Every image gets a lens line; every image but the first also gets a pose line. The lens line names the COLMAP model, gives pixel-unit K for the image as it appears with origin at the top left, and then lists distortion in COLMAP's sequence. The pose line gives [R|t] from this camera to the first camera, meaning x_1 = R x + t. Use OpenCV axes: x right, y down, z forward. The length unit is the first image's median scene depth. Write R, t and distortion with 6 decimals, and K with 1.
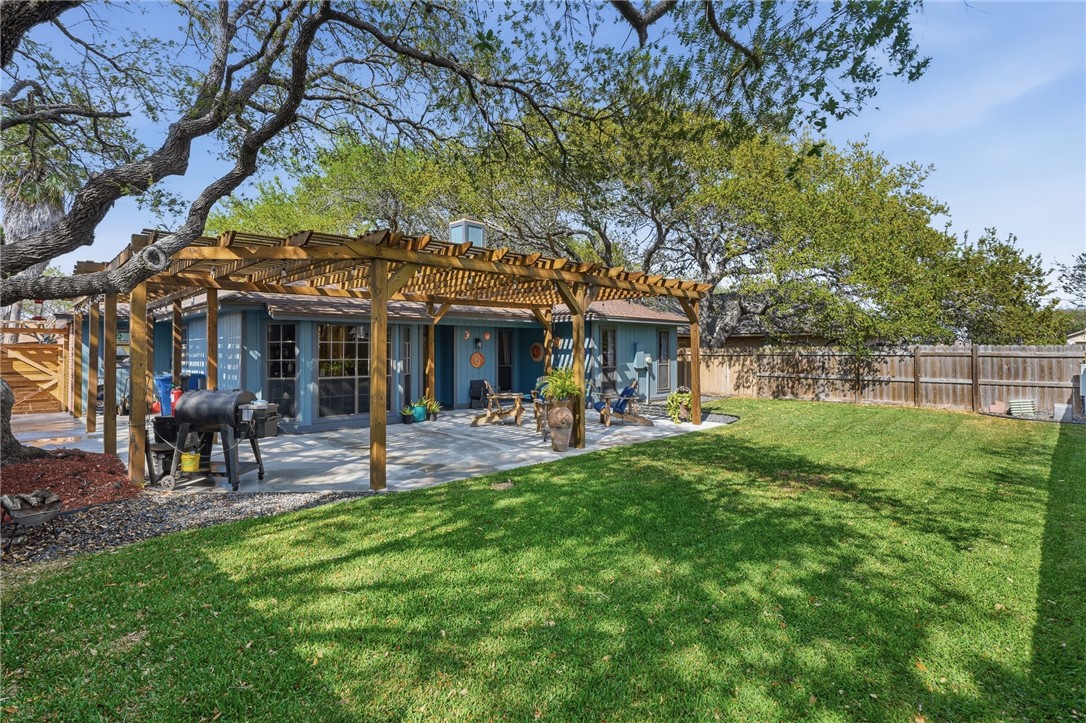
lens RADIAL K [[543.1, 0, 539.1], [0, 543.1, 355.6], [0, 0, 1]] dist [-0.001466, -0.000044]
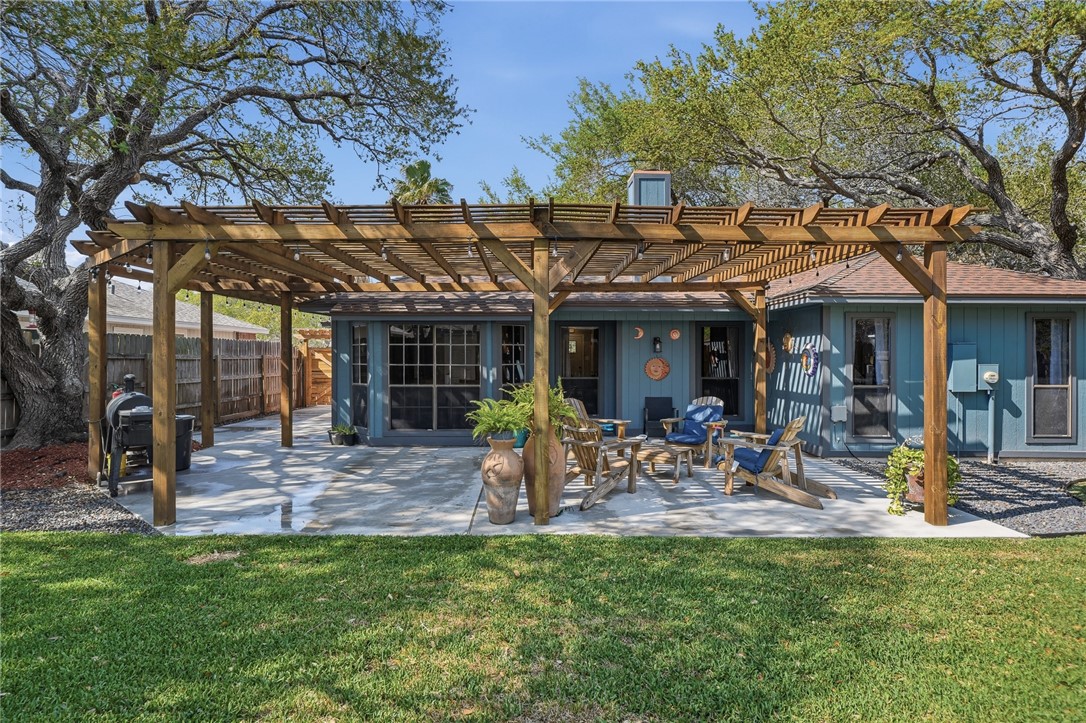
lens RADIAL K [[612.2, 0, 543.0], [0, 612.2, 361.5], [0, 0, 1]] dist [-0.000814, 0.000471]
pose [[0.719944, 0.013921, -0.693892, 0.328516], [-0.012247, 0.999898, 0.007353, -0.005370], [0.693924, 0.003204, 0.720042, 0.325605]]
